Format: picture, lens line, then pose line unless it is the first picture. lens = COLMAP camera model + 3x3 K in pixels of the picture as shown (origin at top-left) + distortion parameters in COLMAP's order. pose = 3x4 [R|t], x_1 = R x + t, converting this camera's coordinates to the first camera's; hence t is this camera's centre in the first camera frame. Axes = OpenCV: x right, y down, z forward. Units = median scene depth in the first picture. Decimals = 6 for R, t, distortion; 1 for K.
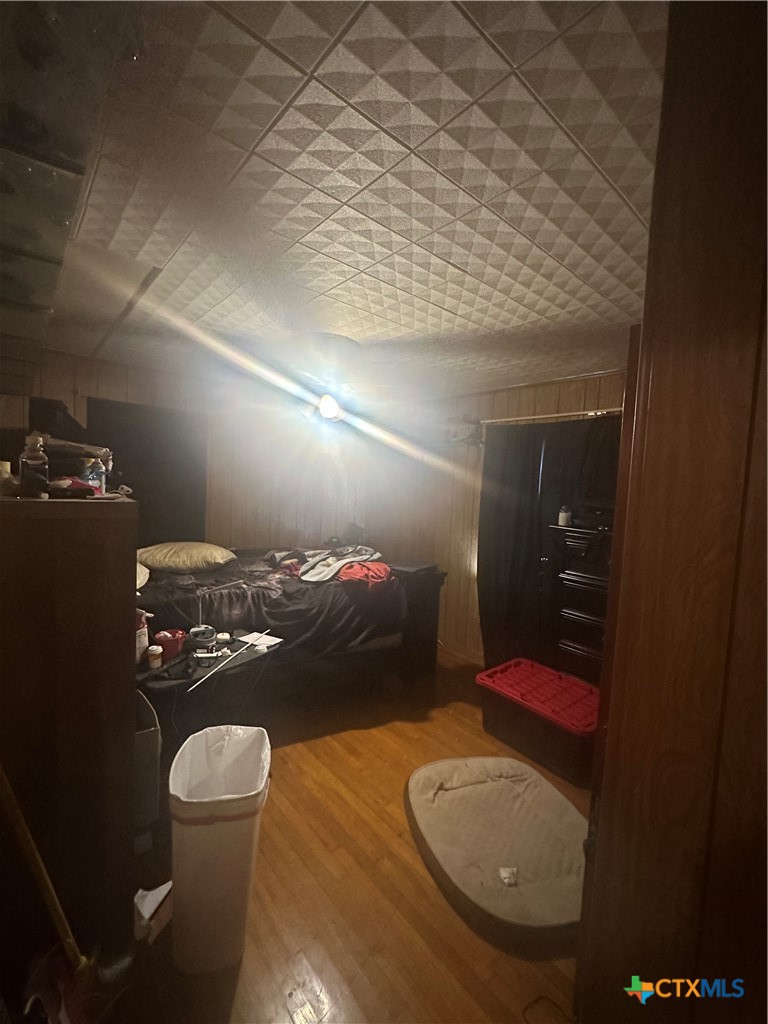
lens RADIAL K [[441.6, 0, 386.4], [0, 441.6, 511.6], [0, 0, 1]] dist [-0.007145, 0.001553]
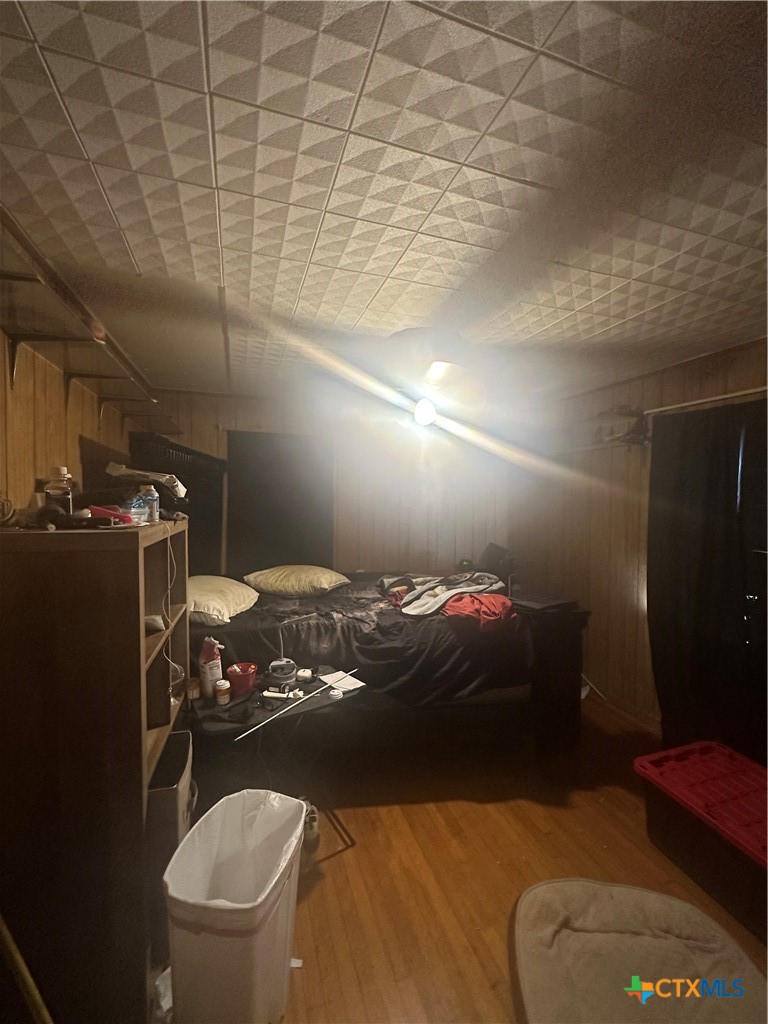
lens RADIAL K [[441.6, 0, 382.5], [0, 441.6, 511.7], [0, 0, 1]] dist [-0.007145, 0.001553]
pose [[0.924157, -0.030014, -0.380833, 0.117330], [0.015272, 0.999015, -0.041672, -0.008564], [0.381708, 0.032695, 0.923704, 0.180593]]
